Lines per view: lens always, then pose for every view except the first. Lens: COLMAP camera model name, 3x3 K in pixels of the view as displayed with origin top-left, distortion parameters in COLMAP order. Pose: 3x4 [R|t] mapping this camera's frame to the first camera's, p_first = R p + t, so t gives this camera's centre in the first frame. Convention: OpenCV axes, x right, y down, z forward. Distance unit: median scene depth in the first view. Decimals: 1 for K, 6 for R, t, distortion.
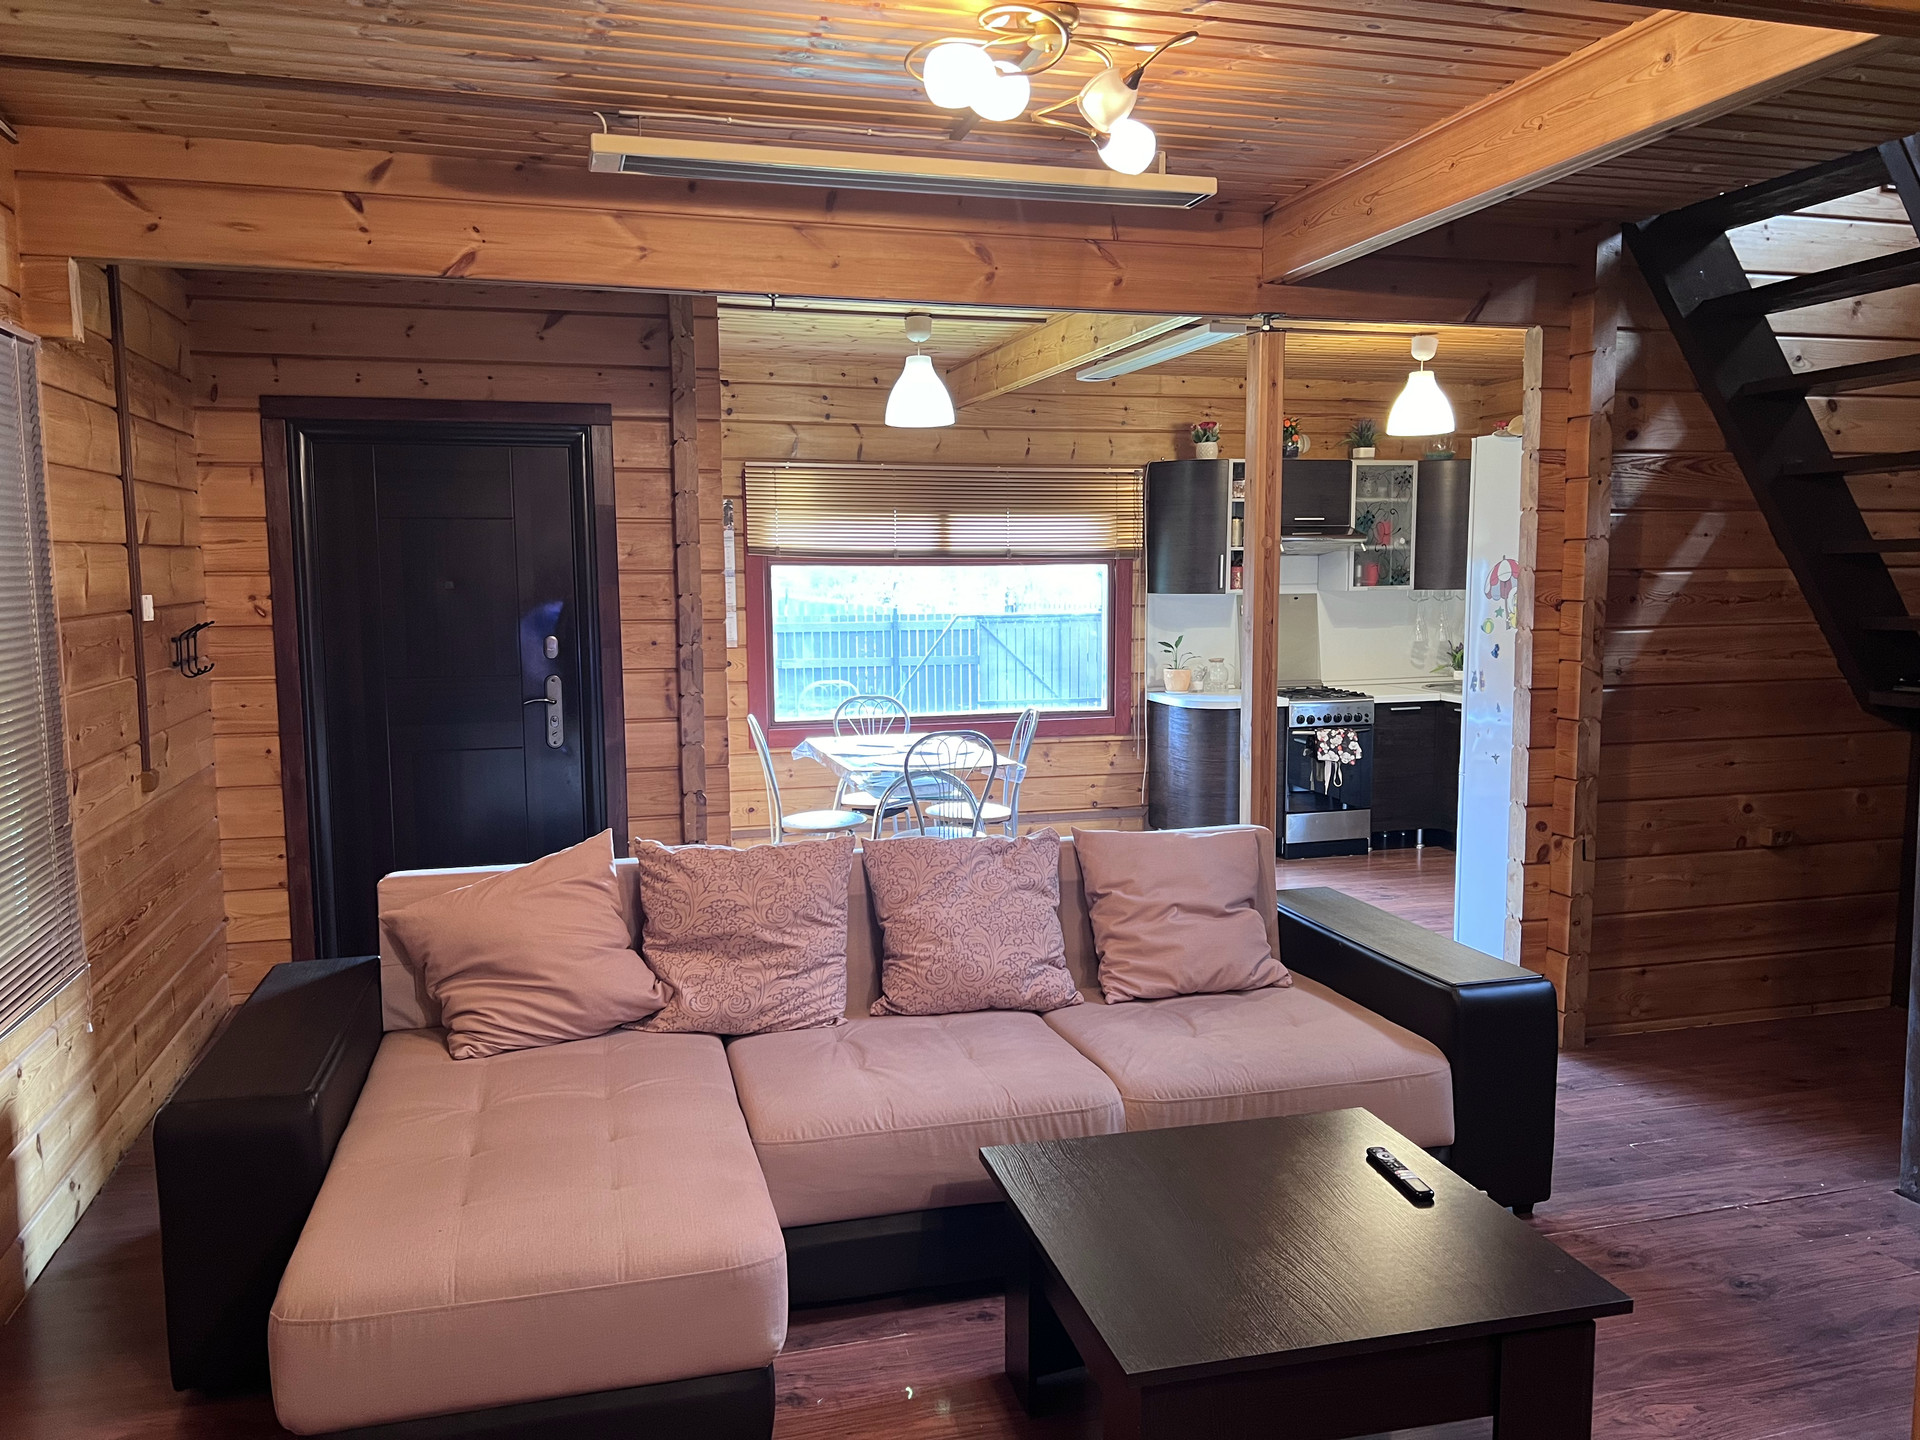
lens RADIAL K [[1439.5, 0, 949.1], [0, 1439.5, 720.8], [0, 0, 1]] dist [0.048815, -0.044118]
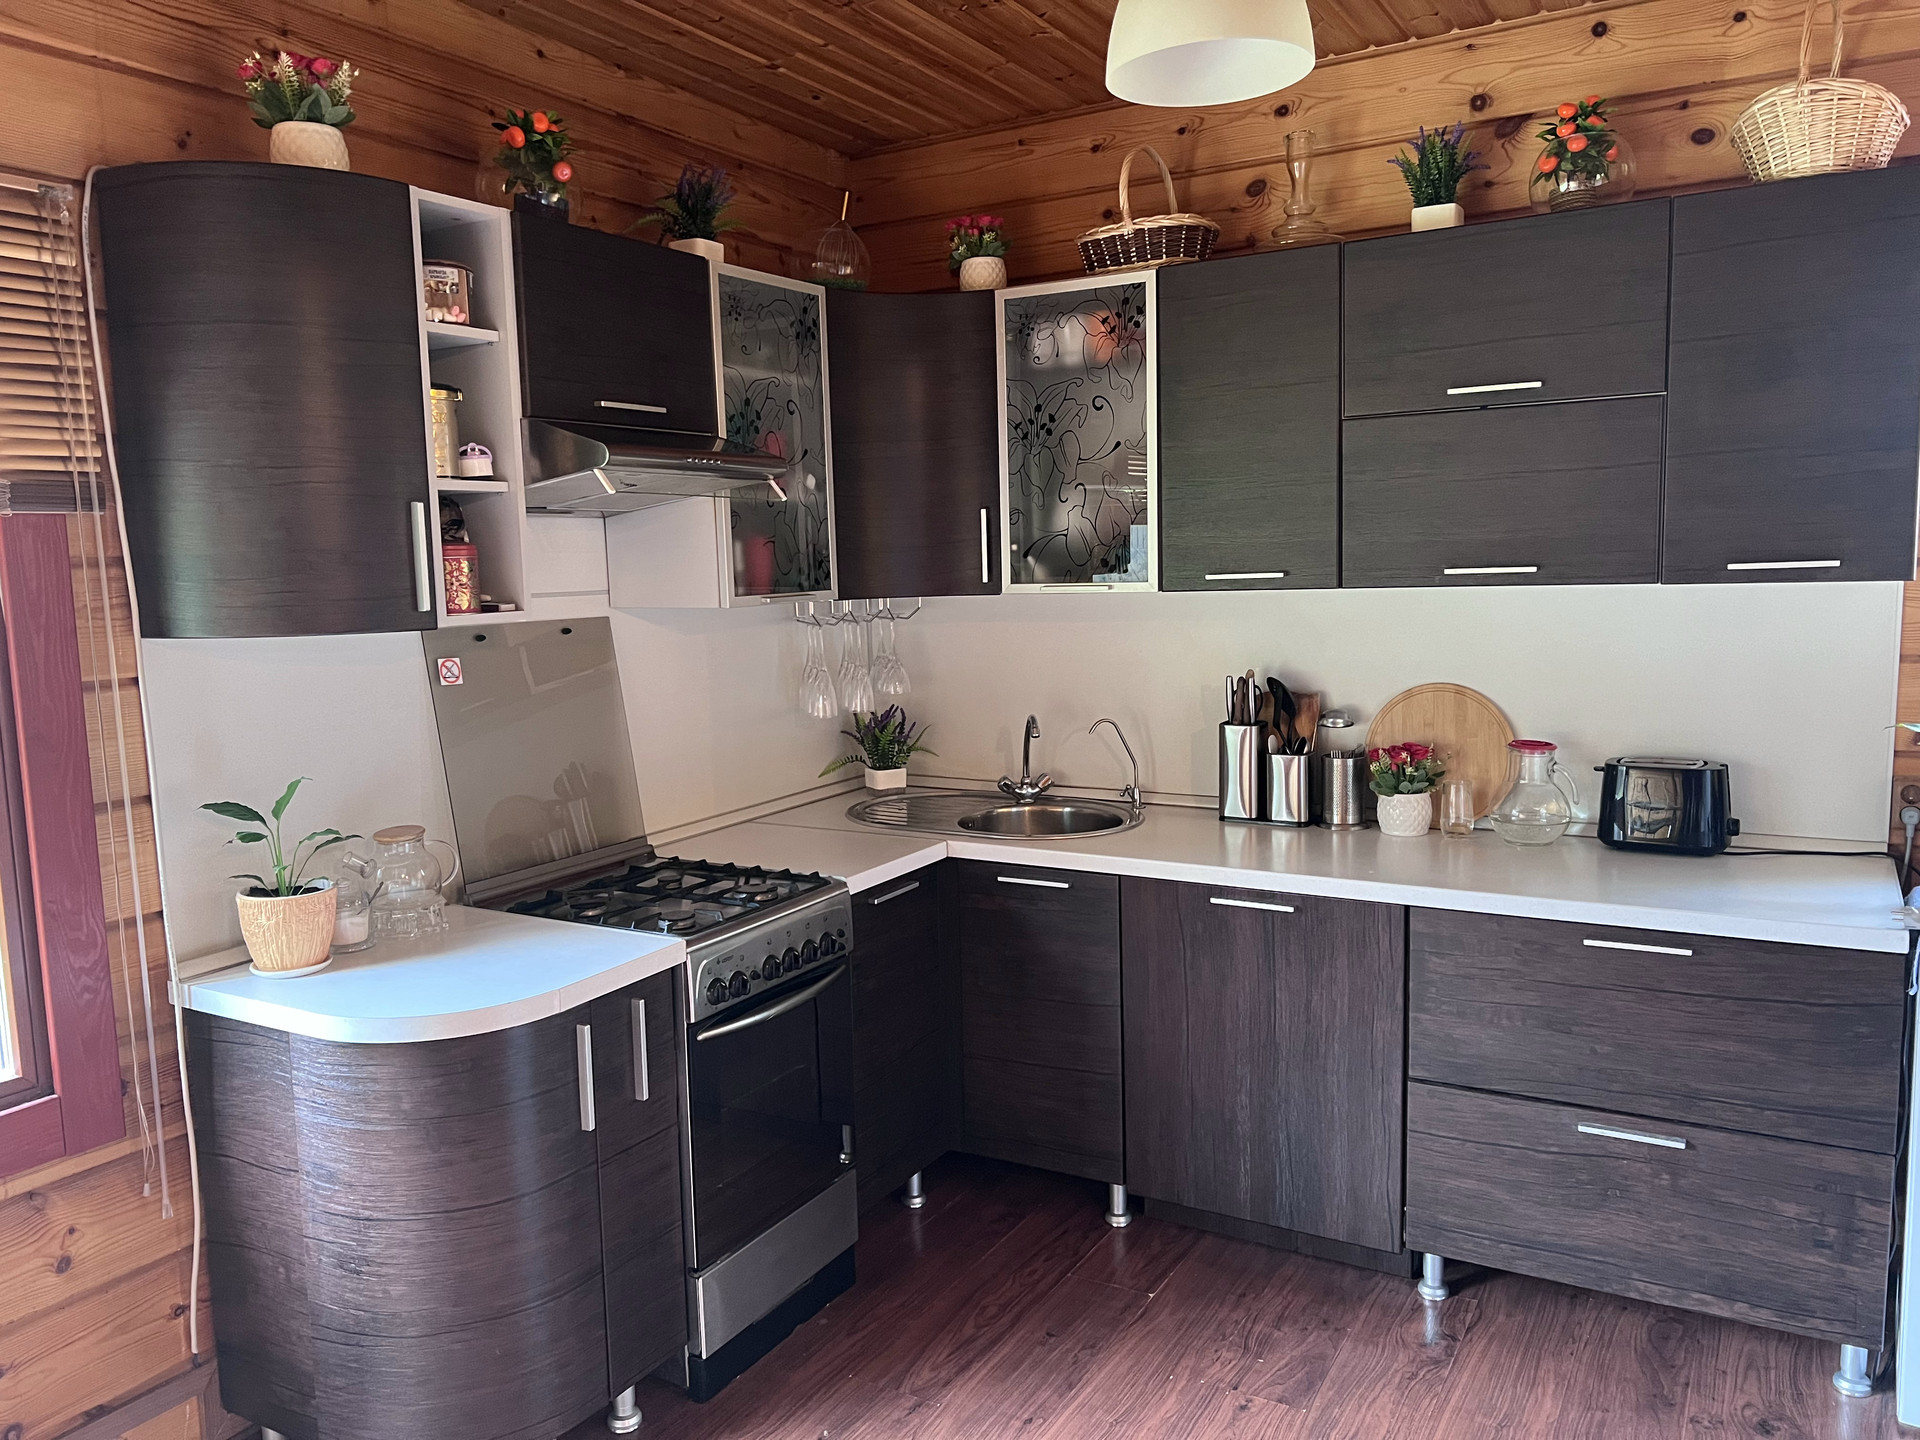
lens RADIAL K [[1439.5, 0, 957.3], [0, 1439.5, 732.3], [0, 0, 1]] dist [0.048815, -0.044118]
pose [[0.721176, -0.096841, 0.685950, 0.055557], [0.094016, 0.994702, 0.041585, -0.067160], [-0.686342, 0.034500, 0.726460, 0.681882]]
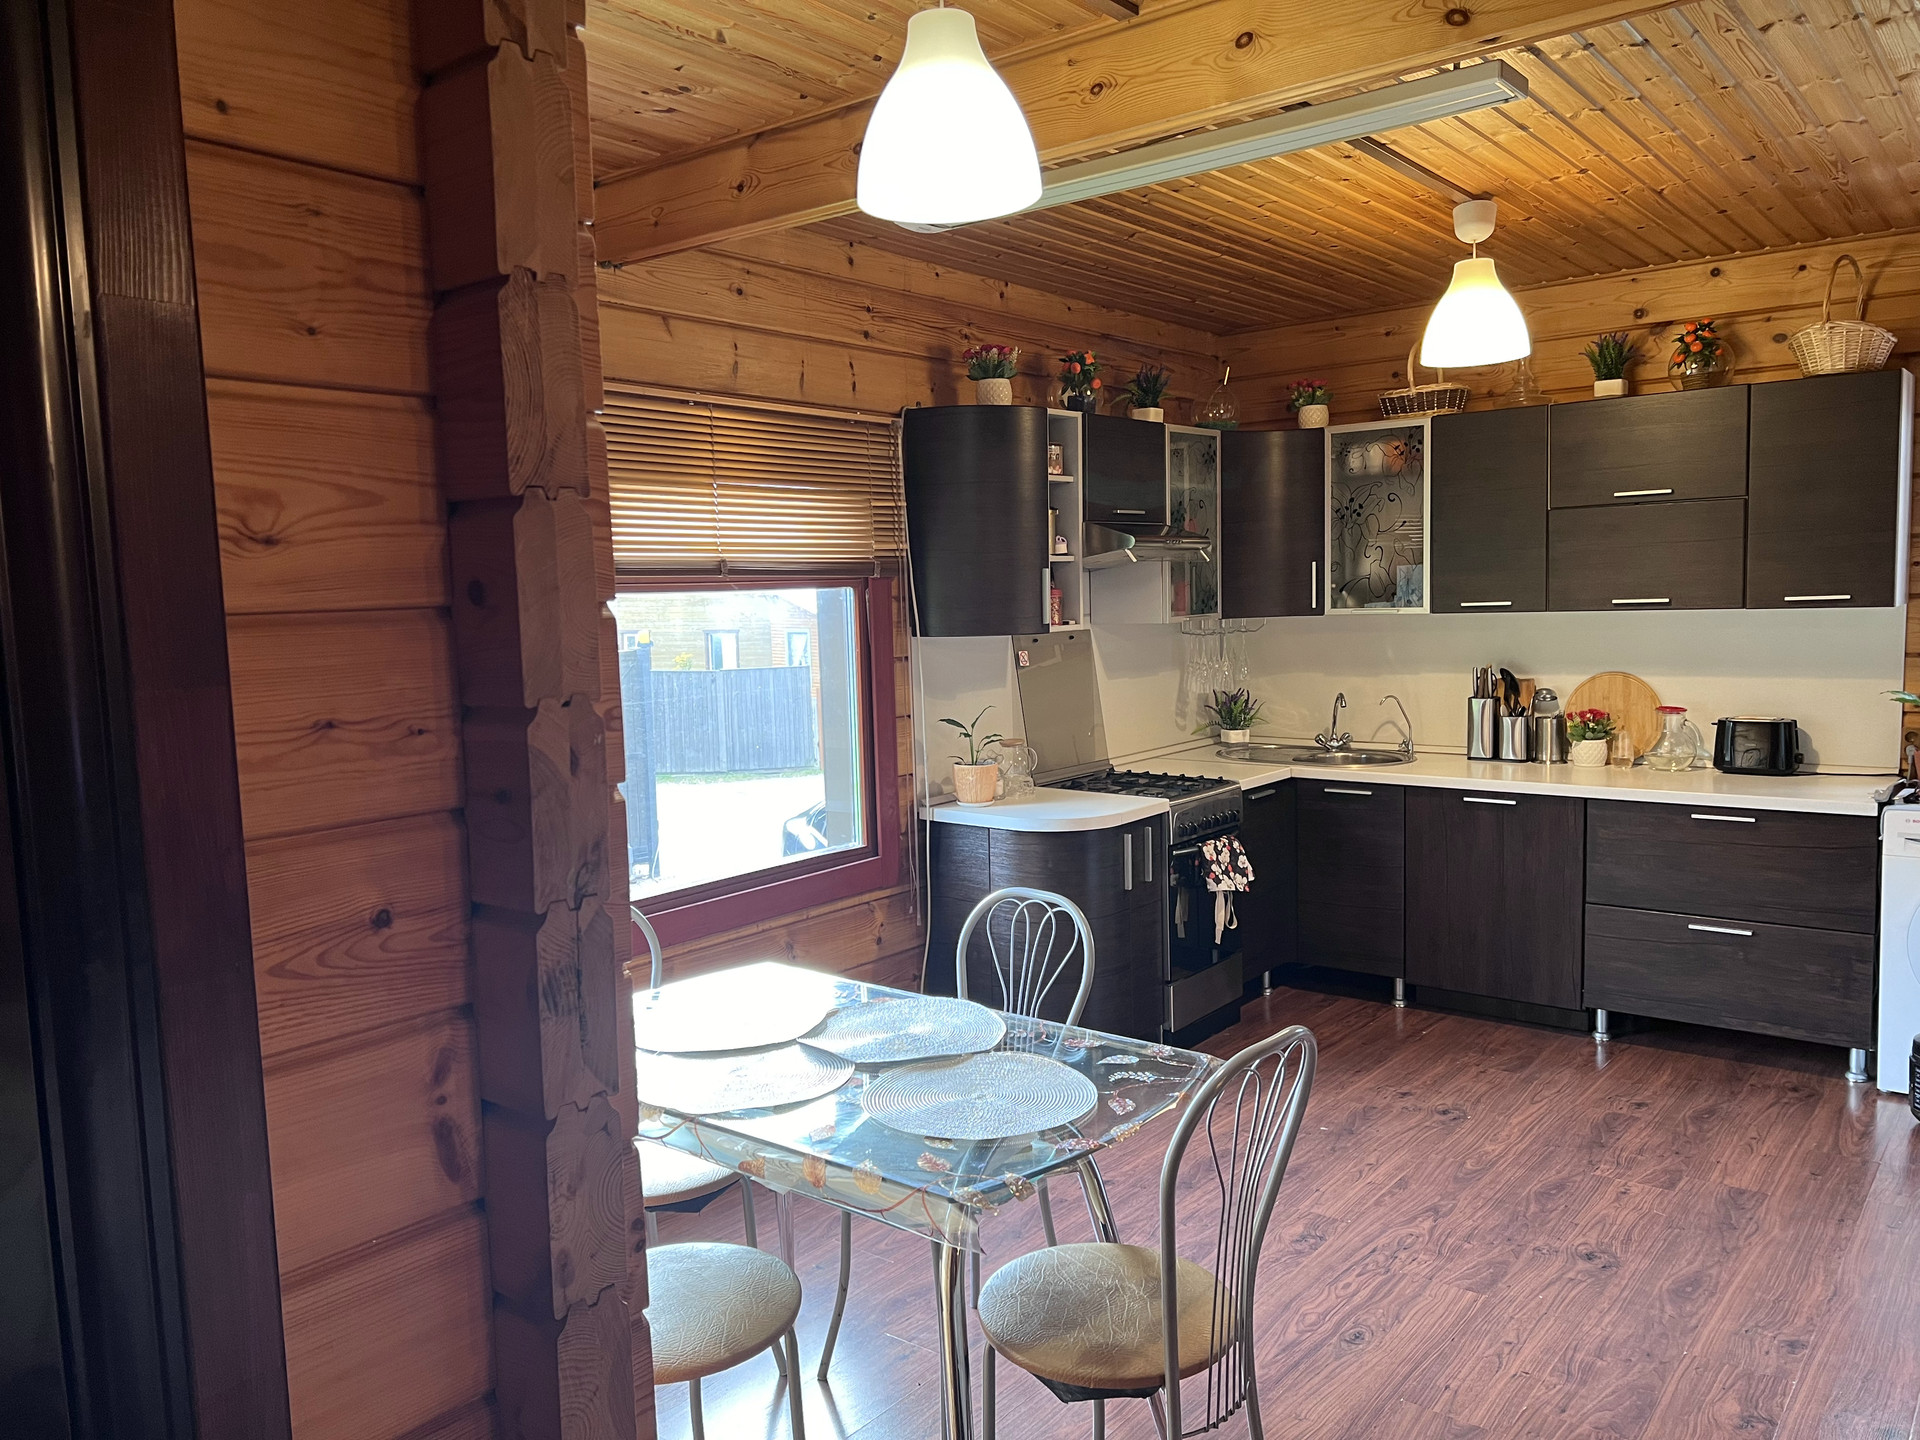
lens RADIAL K [[1439.5, 0, 952.2], [0, 1439.5, 728.2], [0, 0, 1]] dist [0.048815, -0.044118]
pose [[0.815642, -0.071418, 0.574131, -0.181668], [0.082814, 0.996545, 0.006313, -0.054359], [-0.572599, 0.042397, 0.818739, 0.523035]]
